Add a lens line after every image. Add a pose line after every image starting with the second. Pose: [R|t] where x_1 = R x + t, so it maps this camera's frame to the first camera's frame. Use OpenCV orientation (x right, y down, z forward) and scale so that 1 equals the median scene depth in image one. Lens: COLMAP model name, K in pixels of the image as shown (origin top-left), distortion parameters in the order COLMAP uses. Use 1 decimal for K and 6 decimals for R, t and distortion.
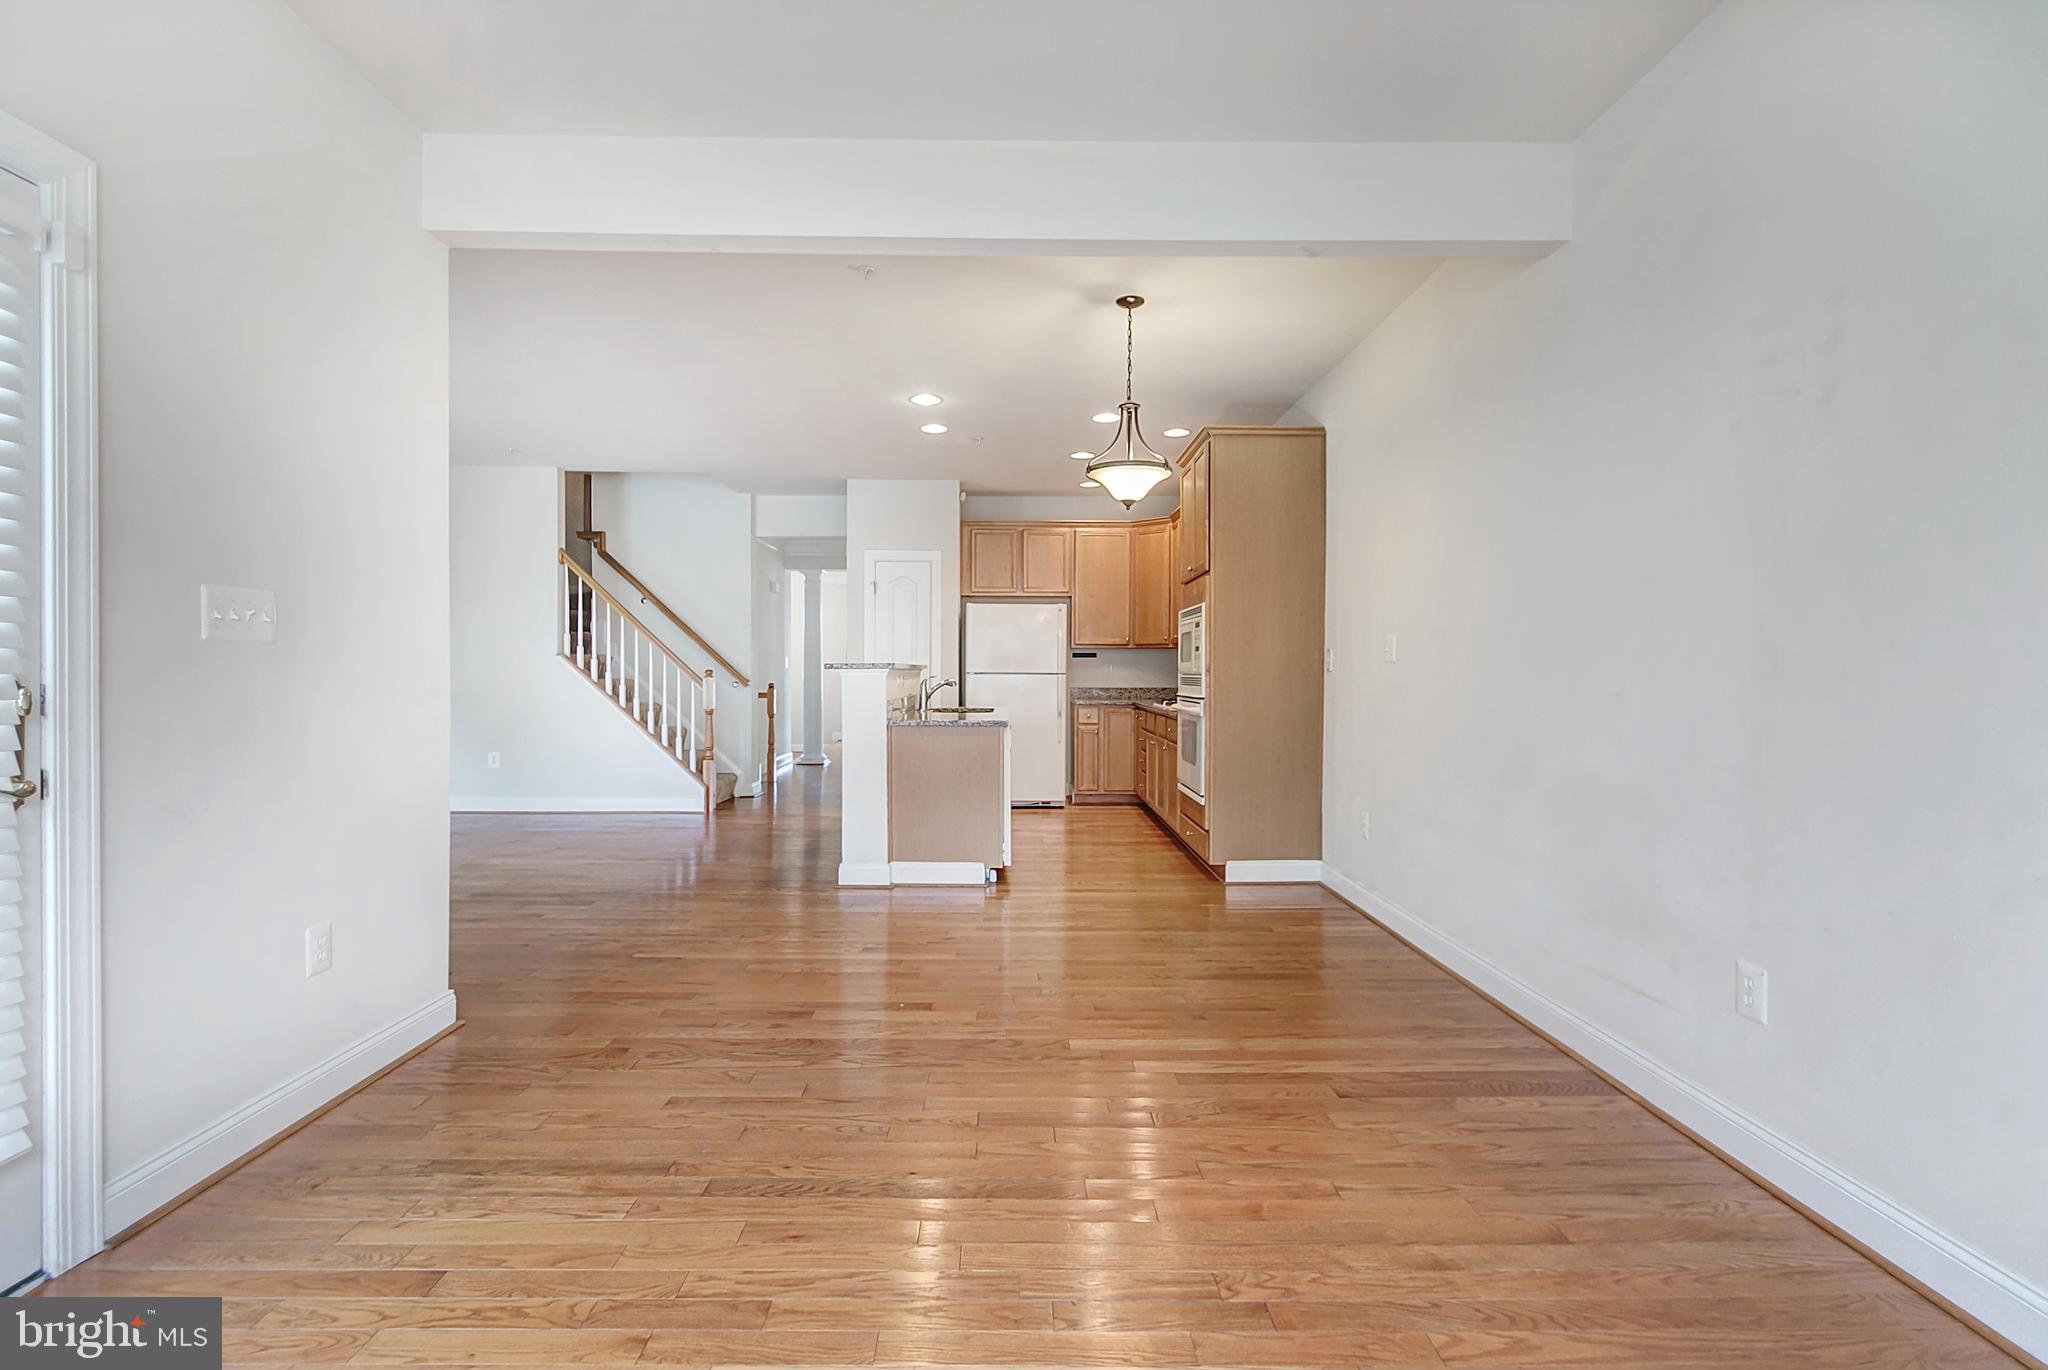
lens RADIAL K [[954.0, 0, 1024.0], [0, 954.0, 685.0], [0, 0, 1]] dist [0.003780, 0.000413]
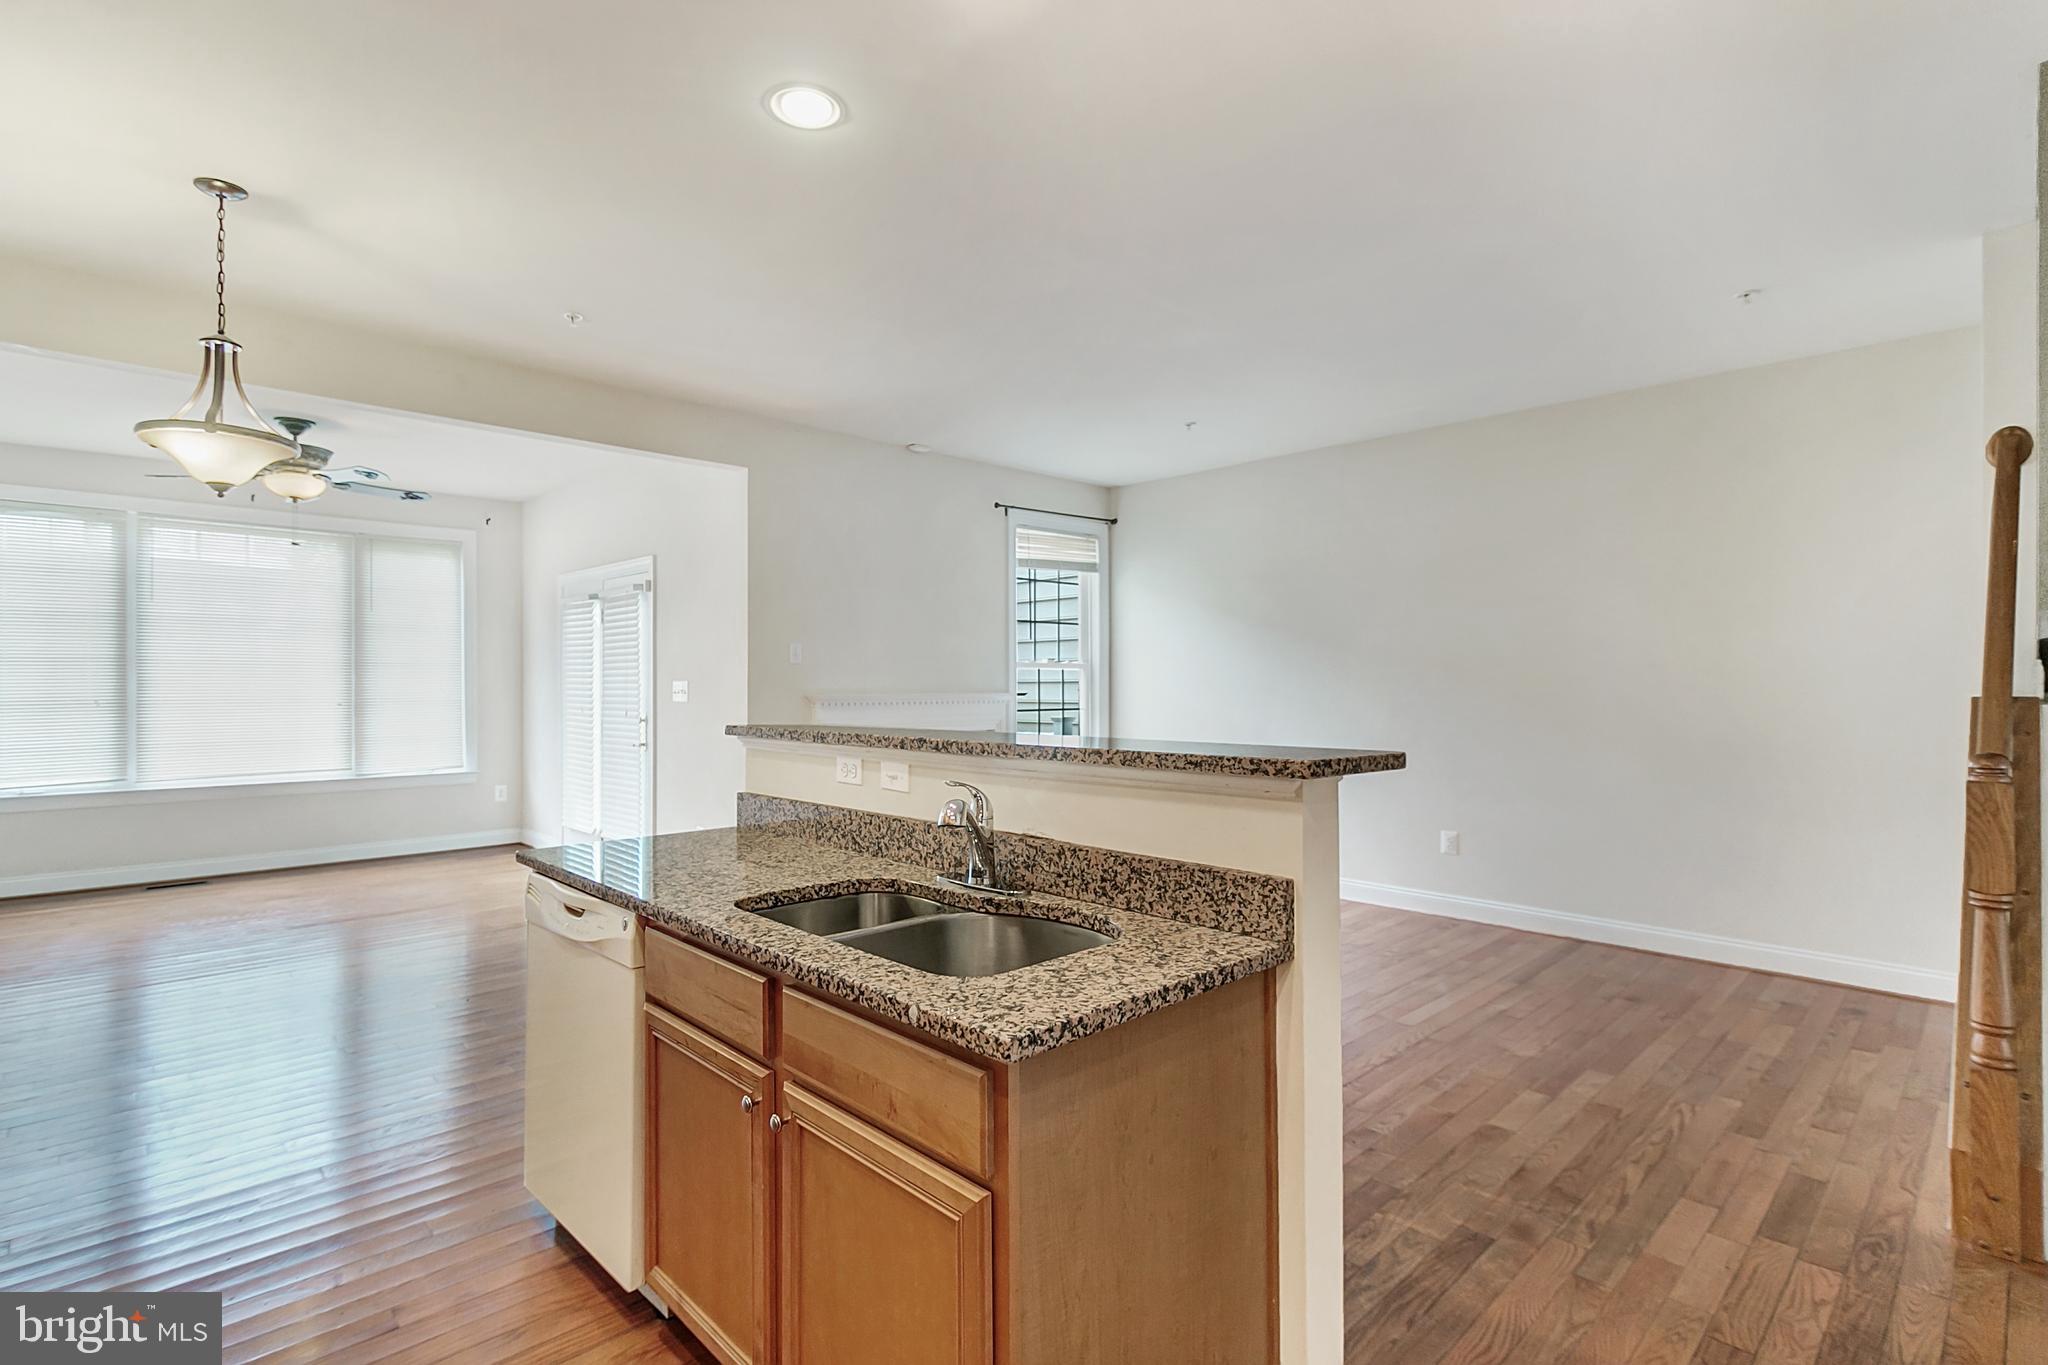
lens RADIAL K [[973.5, 0, 1010.1], [0, 973.5, 678.7], [0, 0, 1]] dist [-0.000145, -0.000288]
pose [[-0.735096, -0.008823, -0.677906, 0.114207], [-0.012834, 0.999917, 0.000903, -0.045217], [0.677842, 0.009364, -0.735148, 1.305894]]
